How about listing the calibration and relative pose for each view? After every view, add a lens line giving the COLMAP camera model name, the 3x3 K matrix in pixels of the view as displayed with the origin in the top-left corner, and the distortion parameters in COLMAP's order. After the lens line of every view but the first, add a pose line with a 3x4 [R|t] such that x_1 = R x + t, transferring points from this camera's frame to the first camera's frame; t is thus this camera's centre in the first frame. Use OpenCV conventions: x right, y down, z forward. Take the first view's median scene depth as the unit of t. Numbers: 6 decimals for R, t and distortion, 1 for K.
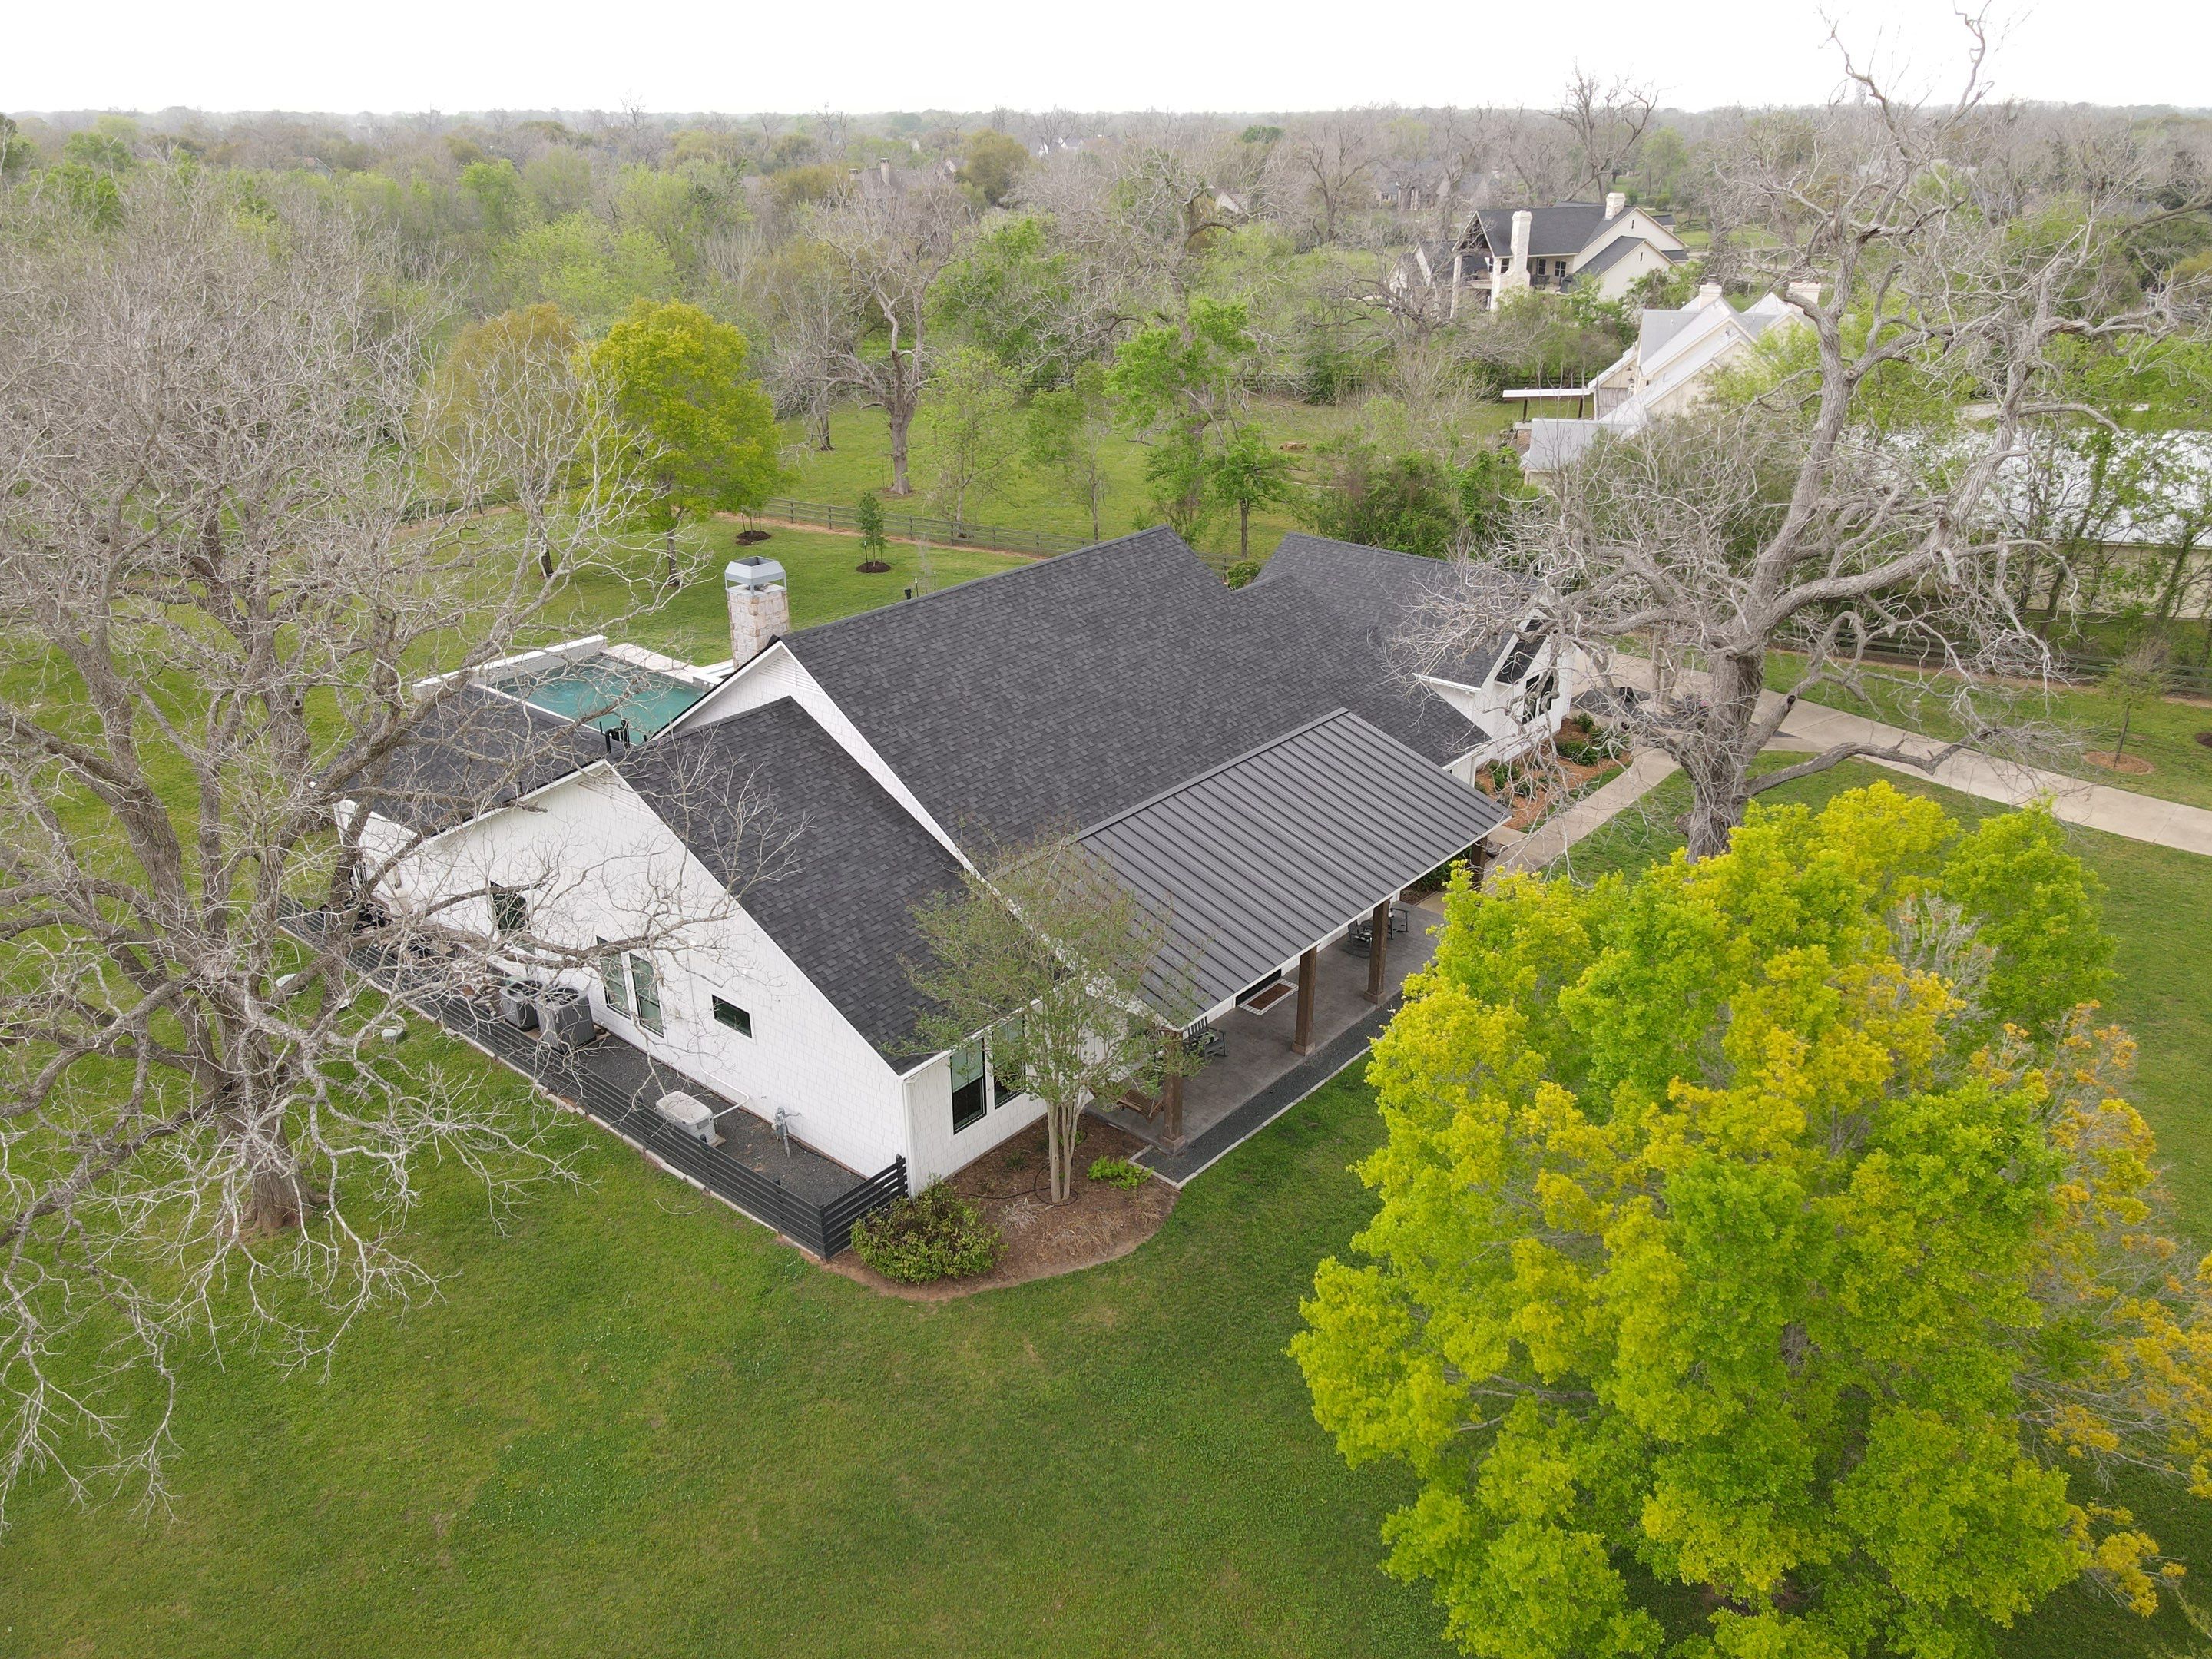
lens RADIAL K [[1650.1, 0, 1106.0], [0, 1650.1, 829.5], [0, 0, 1]] dist [-0.004975, 0.033484]
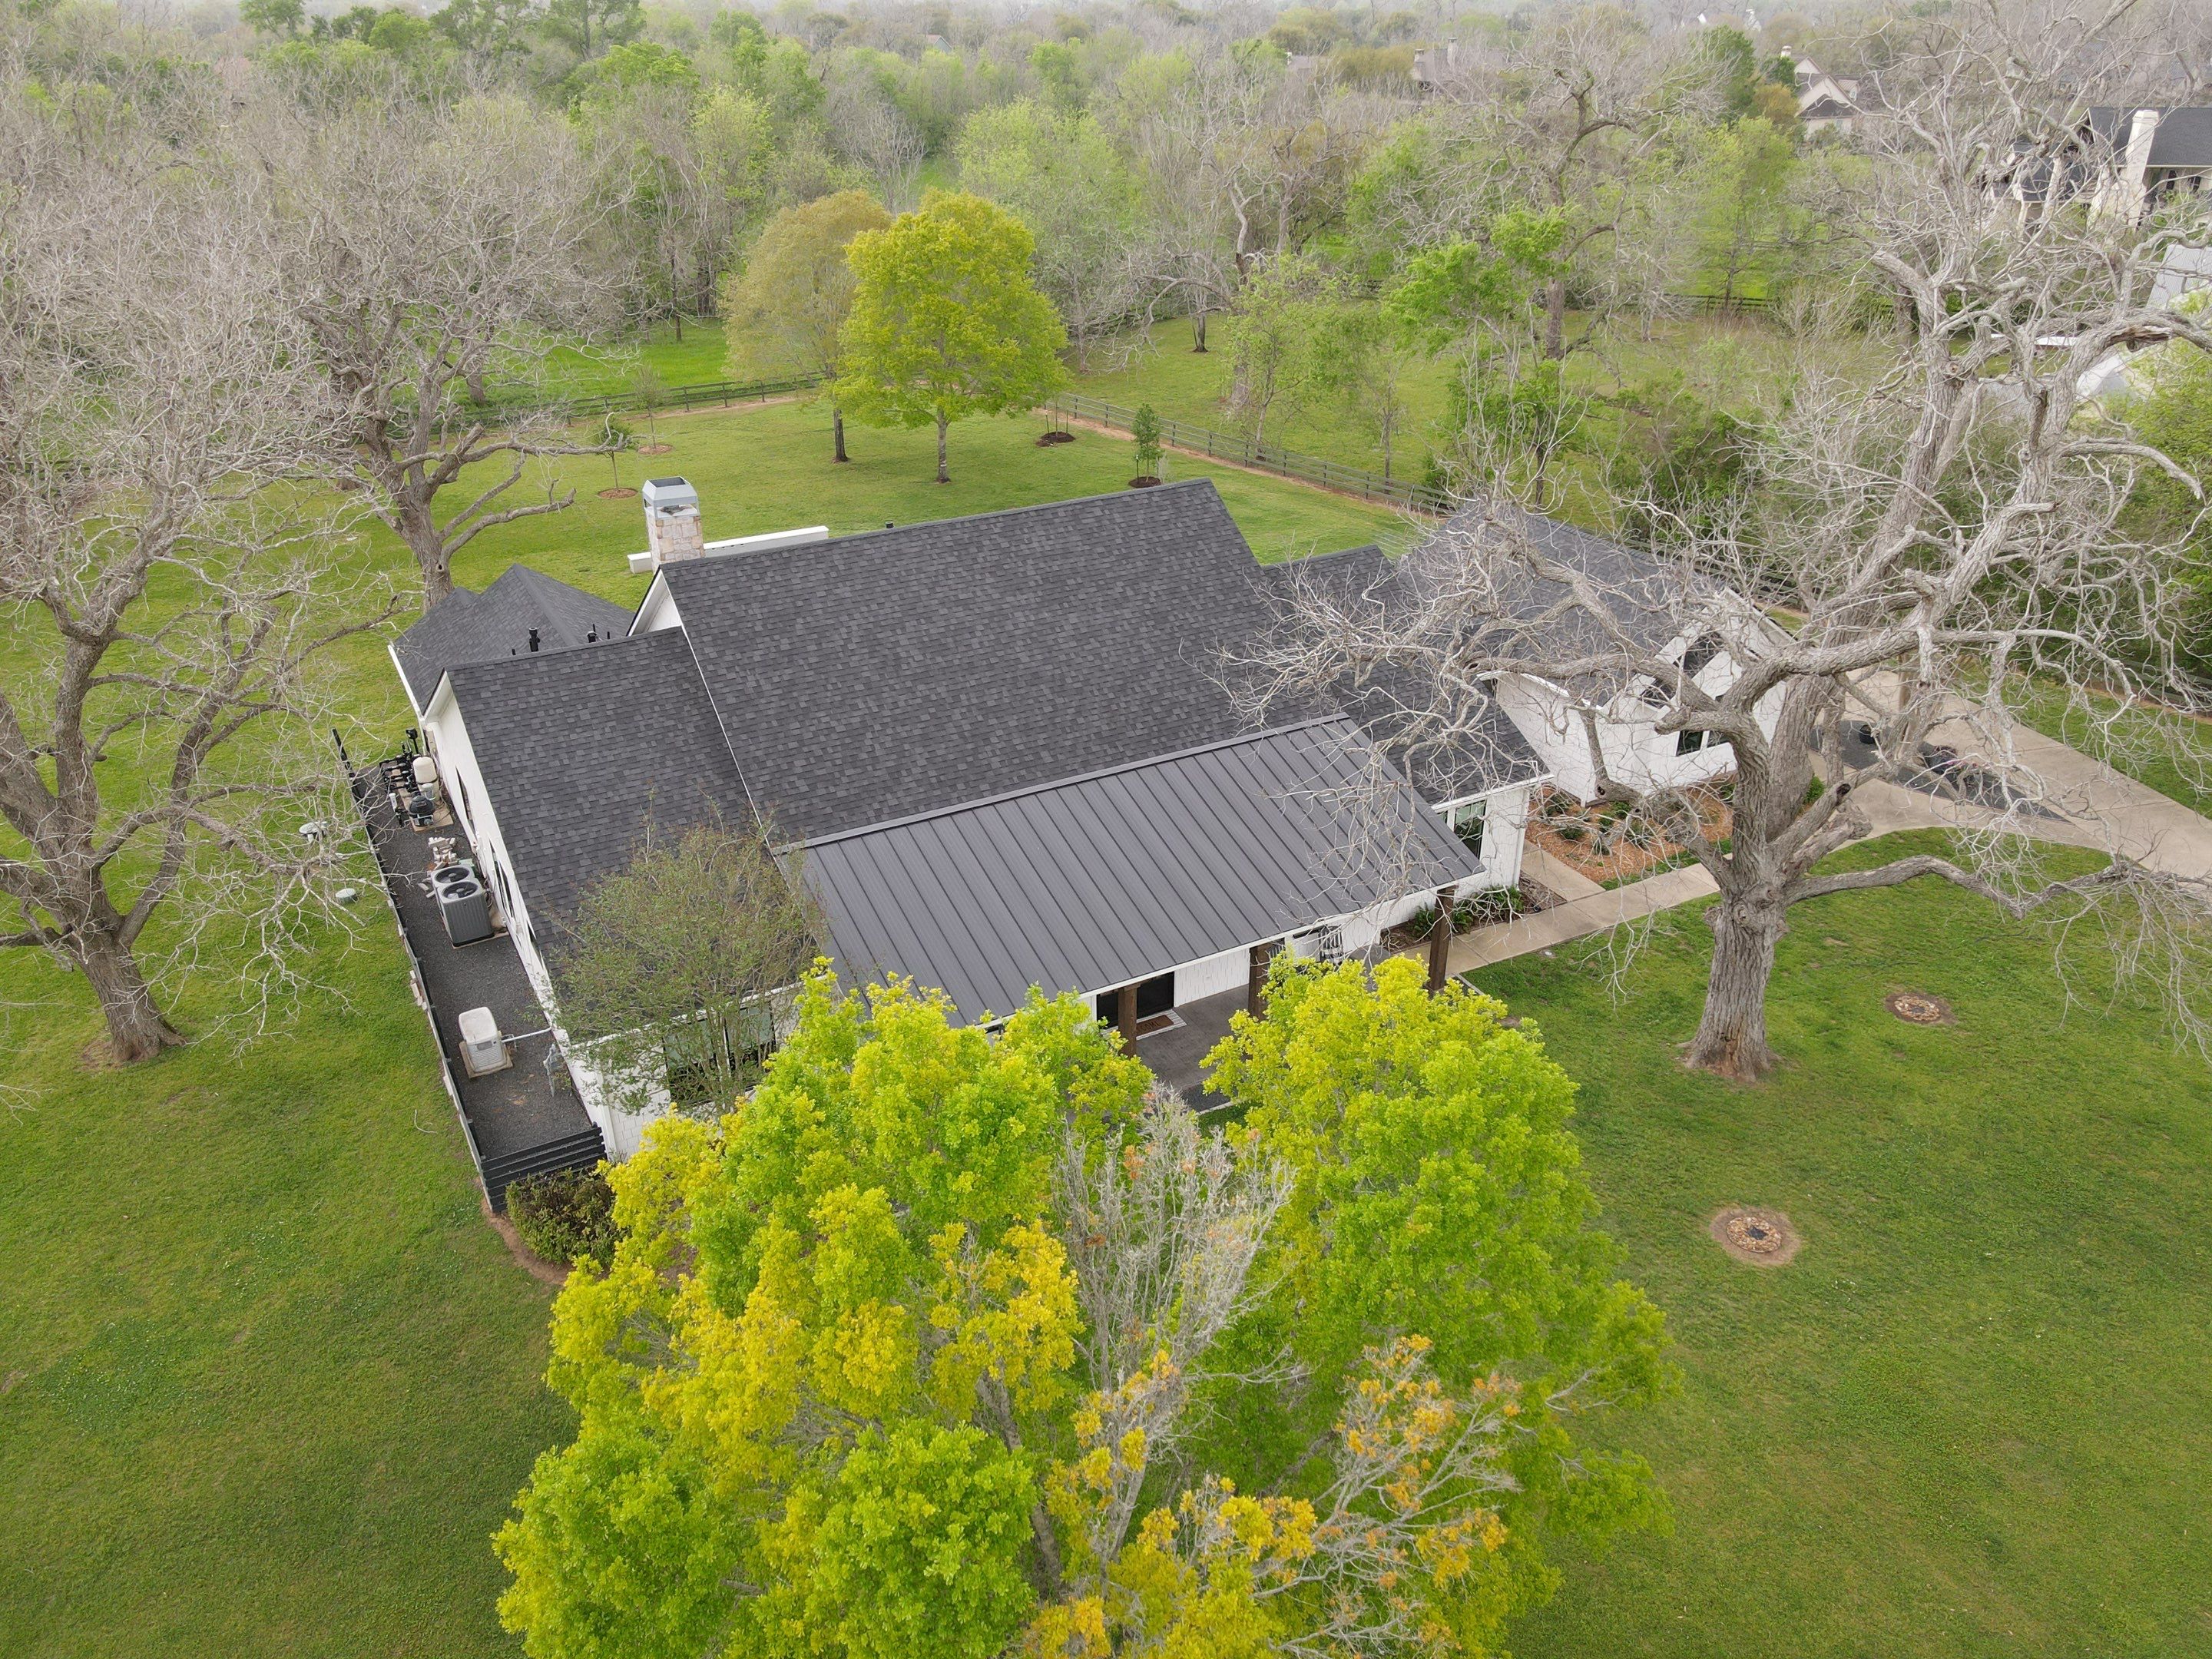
lens RADIAL K [[1650.1, 0, 1106.0], [0, 1650.1, 829.5], [0, 0, 1]] dist [-0.004975, 0.033484]
pose [[0.933696, 0.164050, -0.318275, 0.191675], [-0.143805, 0.985839, 0.086265, -0.043099], [0.327920, -0.034776, 0.944065, 0.086885]]
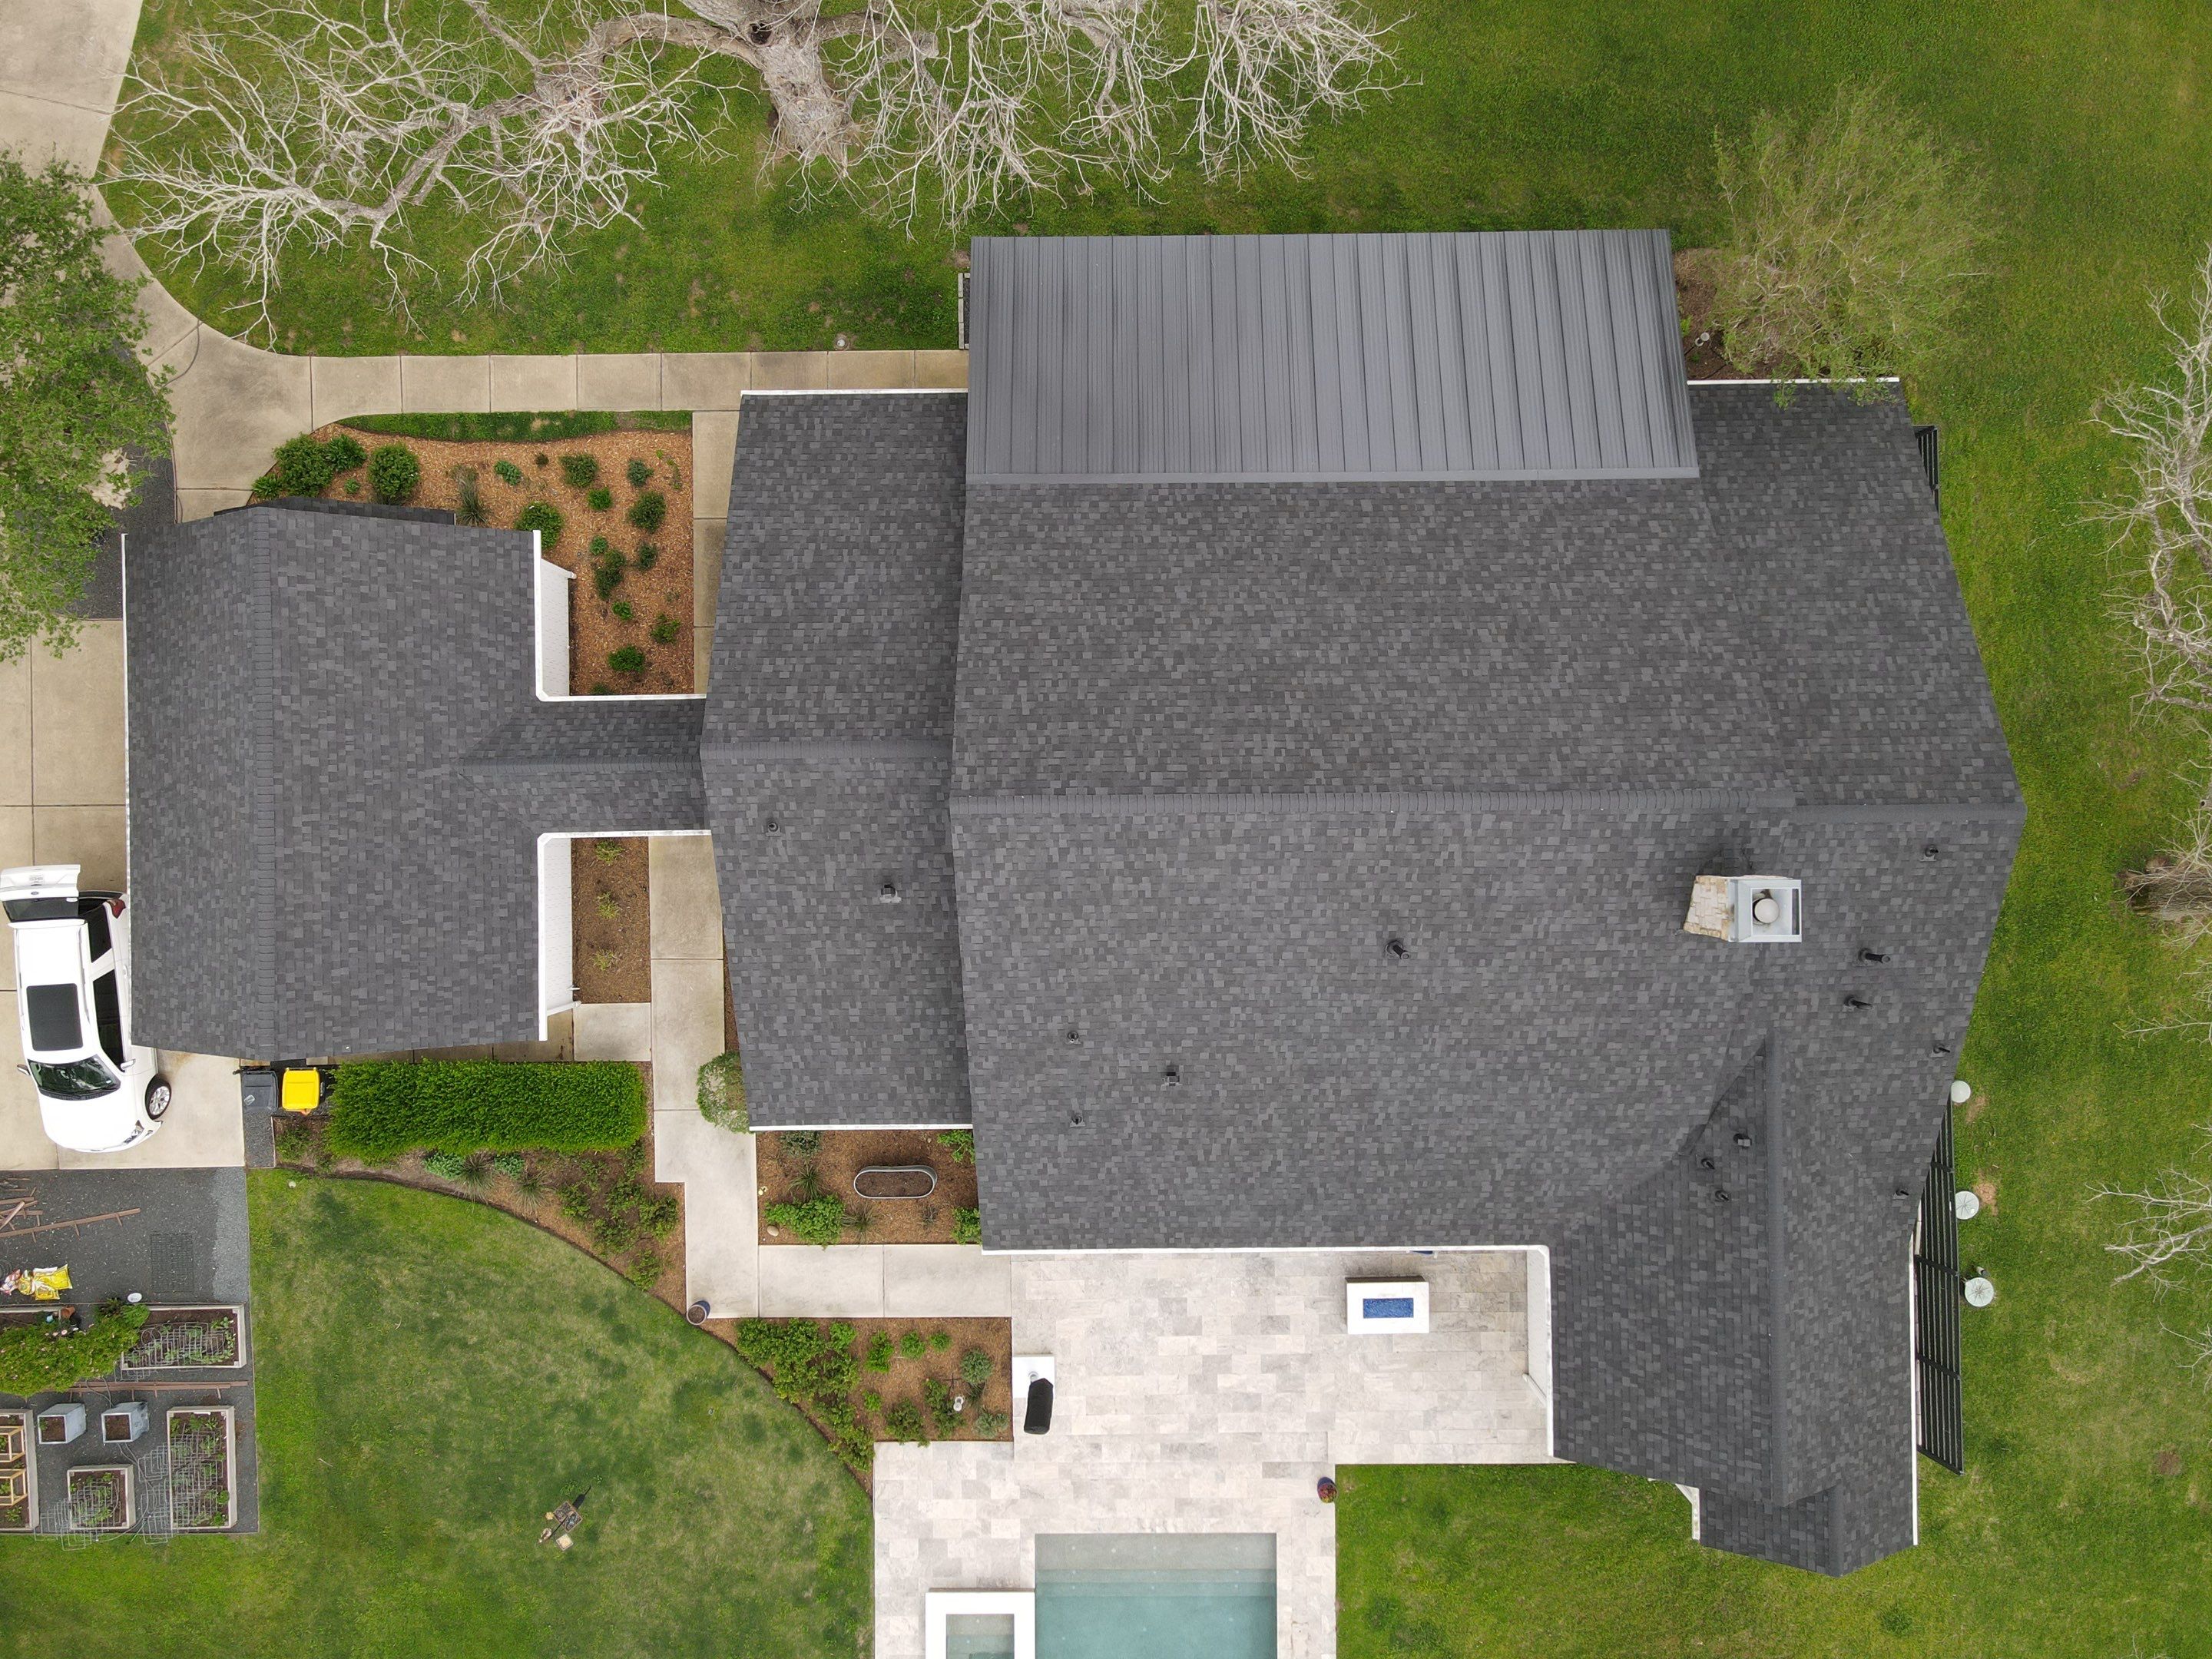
lens RADIAL K [[1650.1, 0, 1106.0], [0, 1650.1, 829.5], [0, 0, 1]] dist [-0.004975, 0.033484]
pose [[-0.655280, -0.755379, 0.003392, -0.004845], [0.303064, -0.258784, 0.917160, -0.452472], [-0.691926, 0.602025, 0.398504, 0.471037]]
